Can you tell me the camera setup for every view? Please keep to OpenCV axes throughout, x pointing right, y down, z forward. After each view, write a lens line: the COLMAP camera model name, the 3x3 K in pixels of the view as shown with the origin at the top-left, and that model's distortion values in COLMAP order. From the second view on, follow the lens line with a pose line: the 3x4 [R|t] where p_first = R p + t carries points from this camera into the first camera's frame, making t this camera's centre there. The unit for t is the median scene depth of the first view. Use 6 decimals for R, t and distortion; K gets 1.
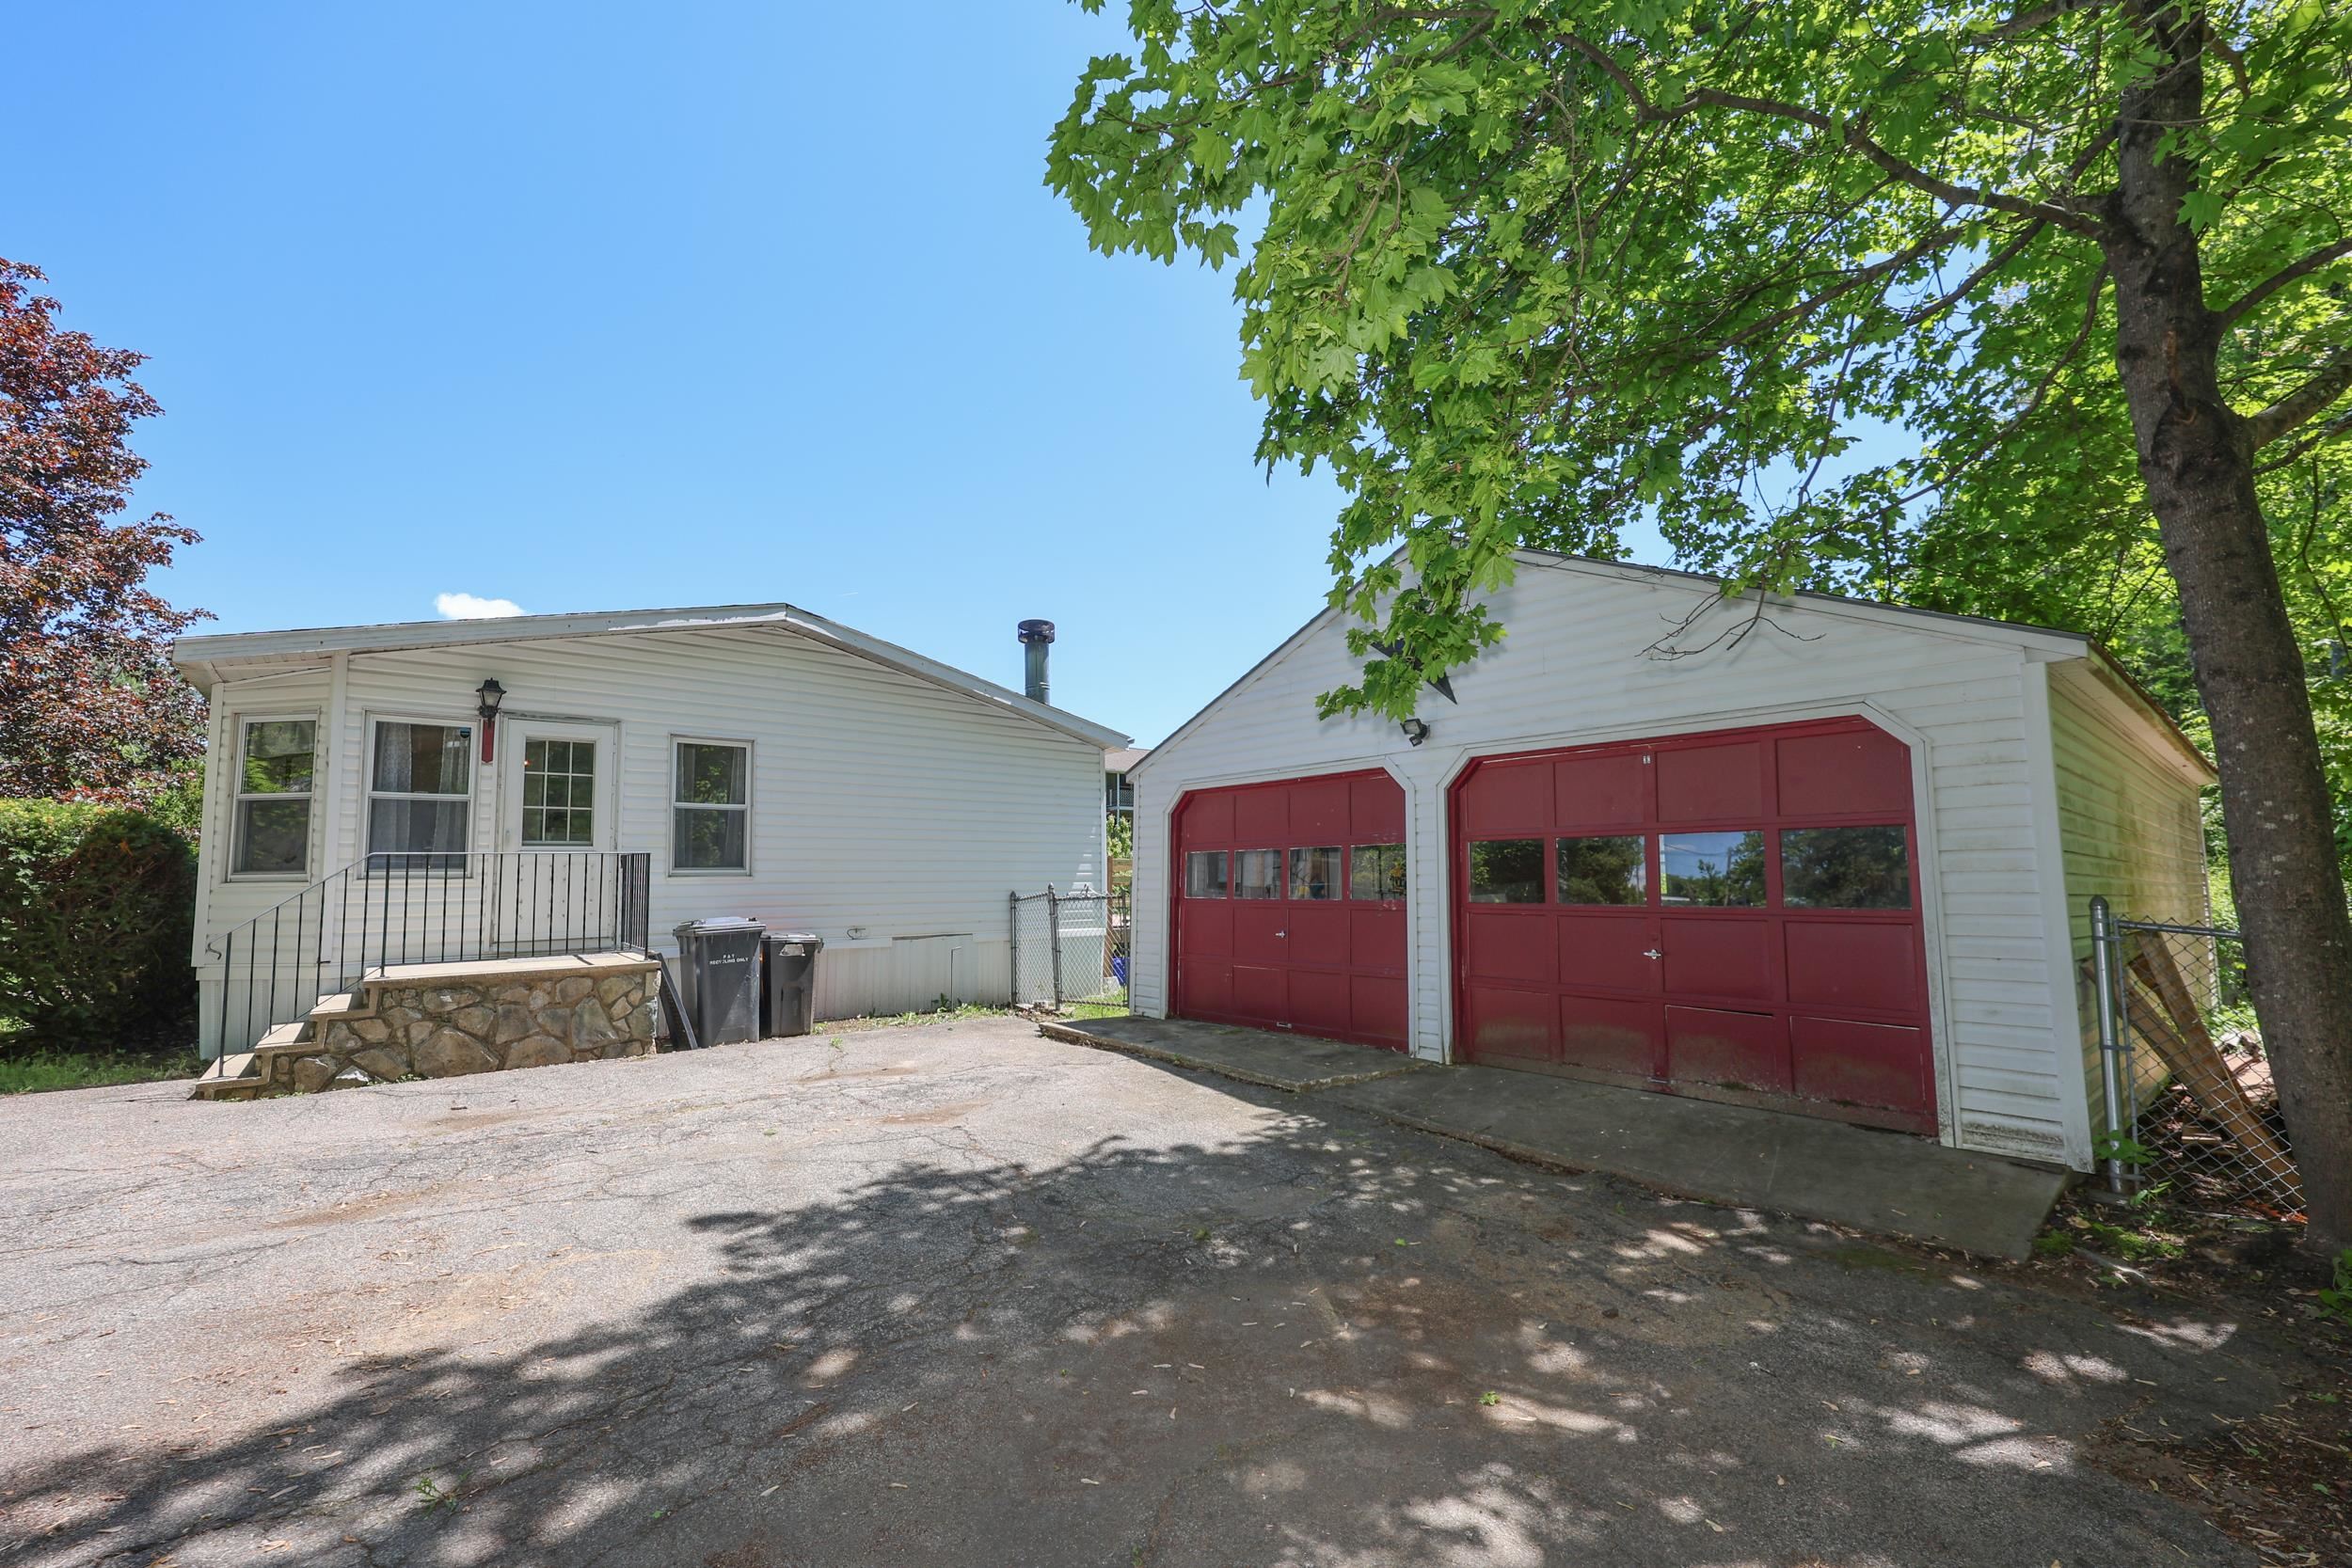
lens RADIAL K [[957.0, 0, 1177.2], [0, 957.0, 803.9], [0, 0, 1]] dist [0.000685, -0.000007]
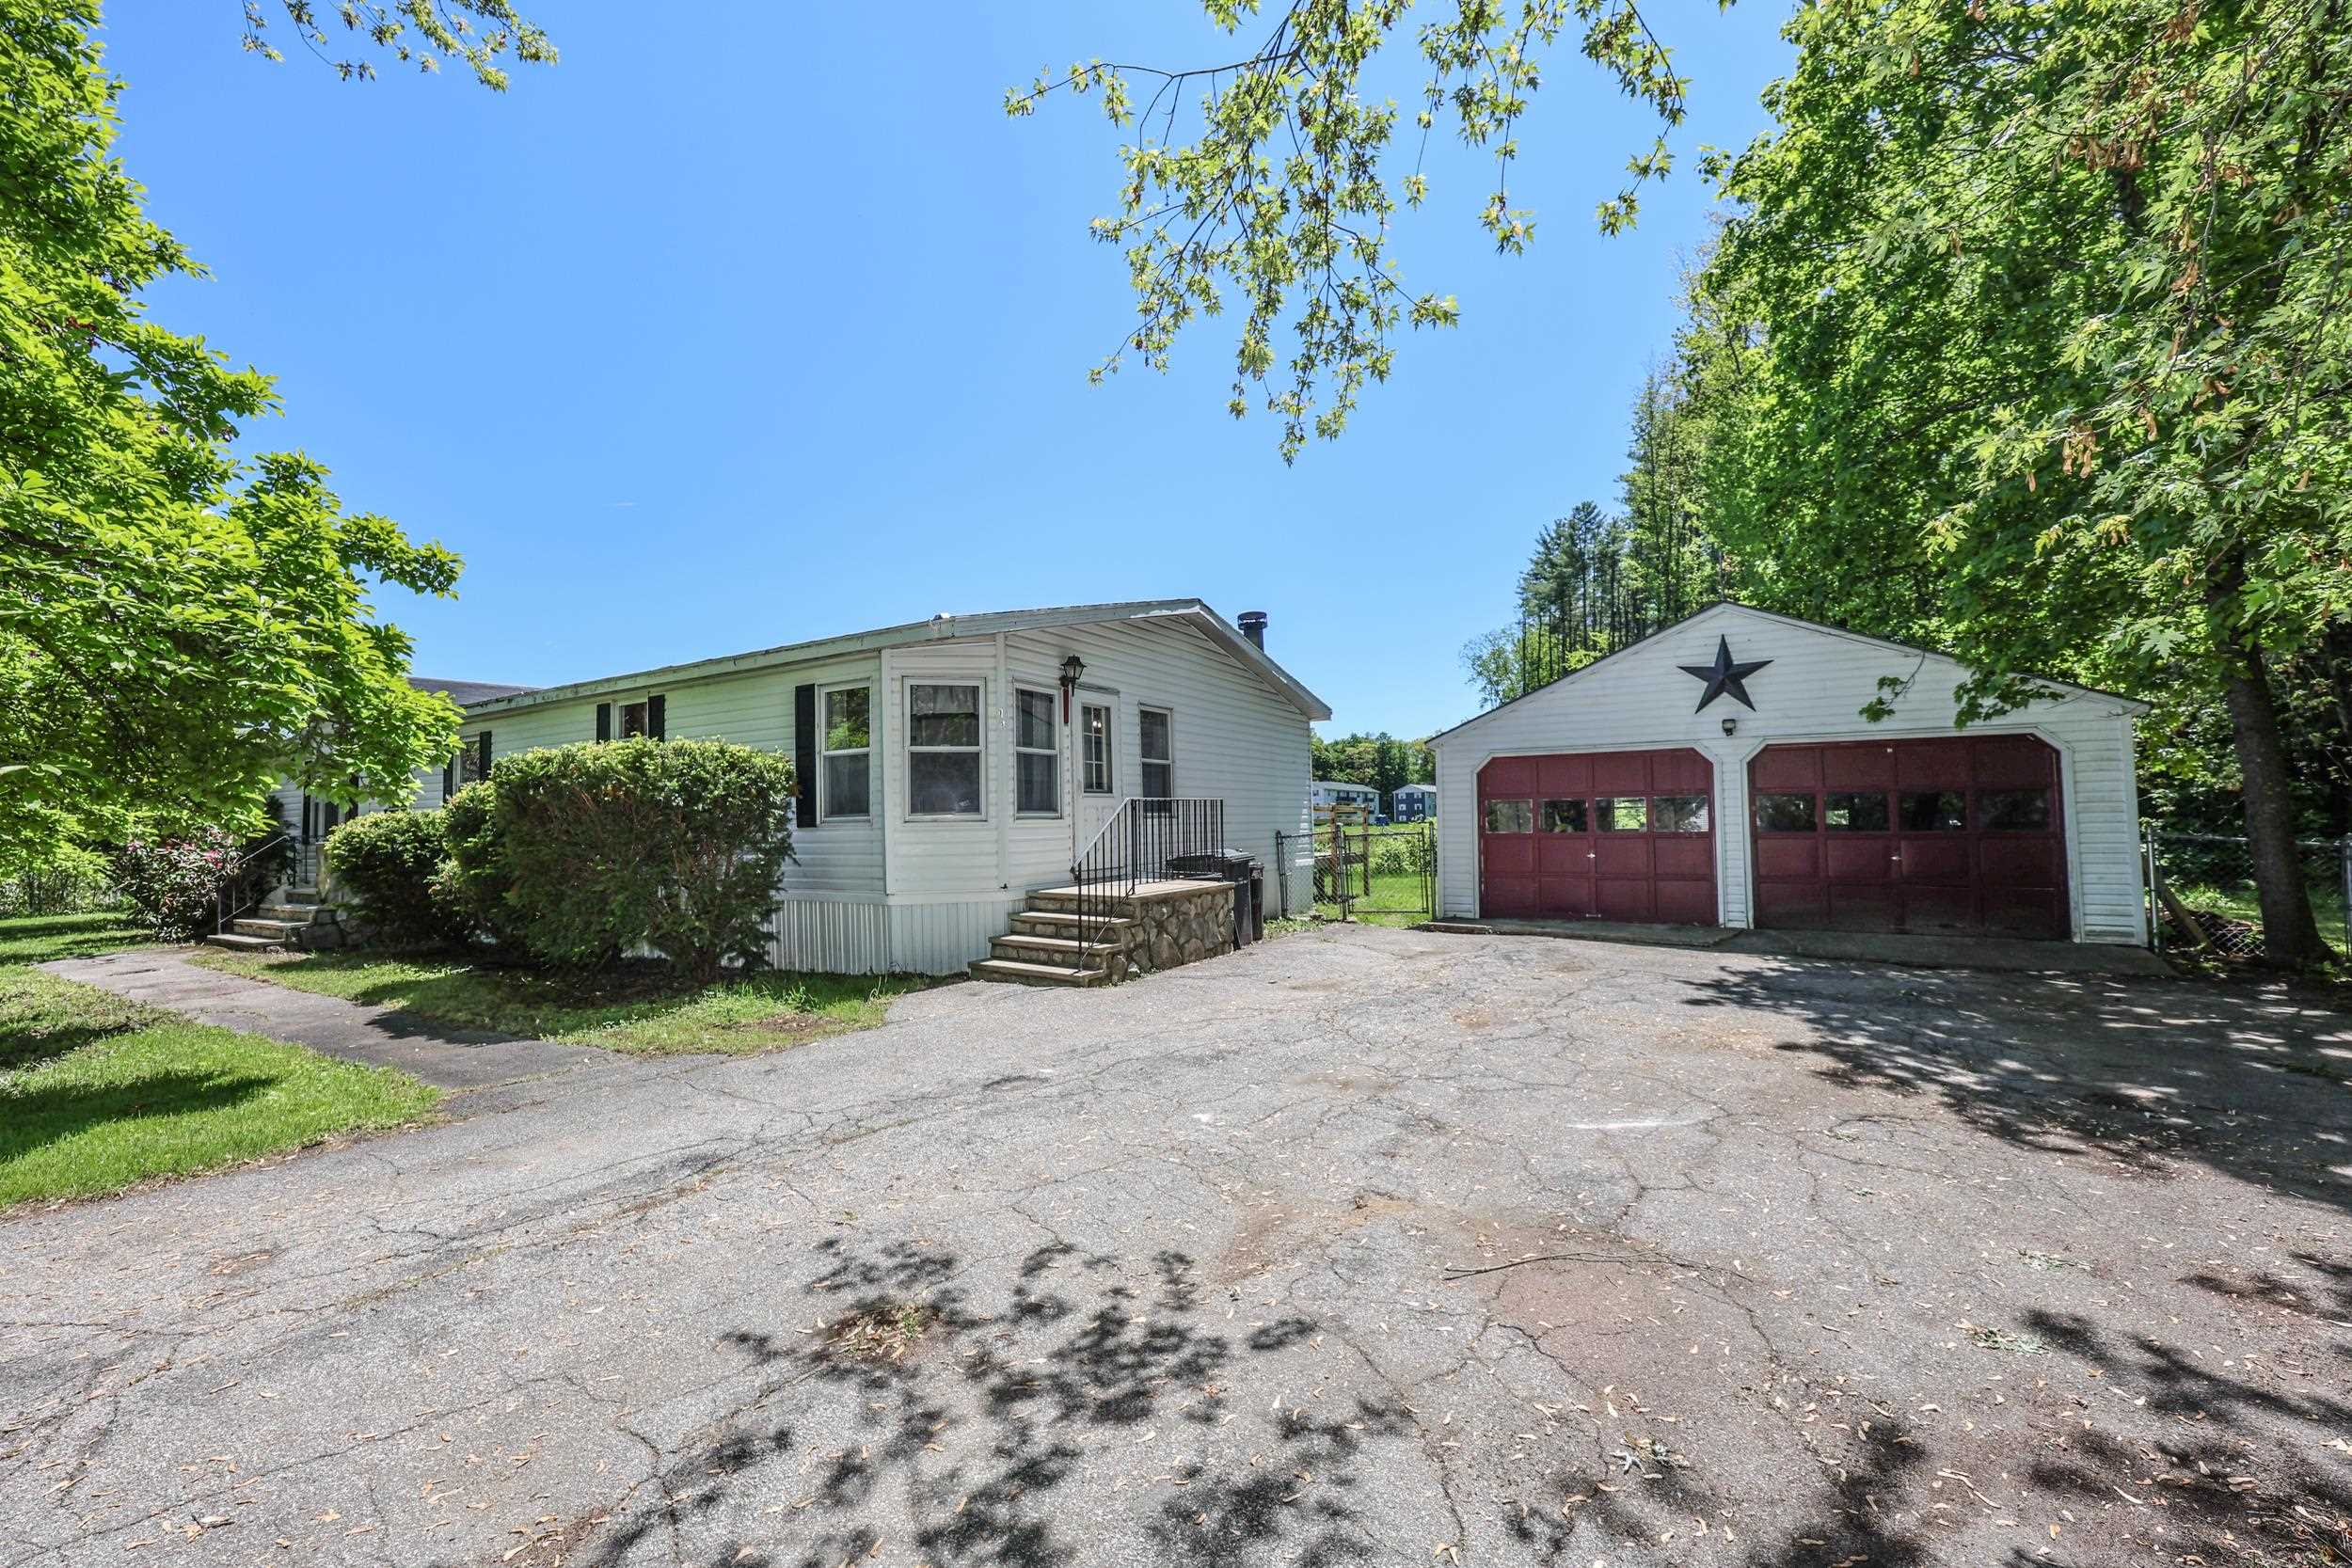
lens RADIAL K [[957.0, 0, 1165.8], [0, 957.0, 770.8], [0, 0, 1]] dist [0.000685, -0.000007]
pose [[0.946631, 0.015705, 0.321936, -0.993887], [-0.022873, 0.999567, 0.018493, -0.009112], [-0.321507, -0.024870, 0.946581, -0.194177]]
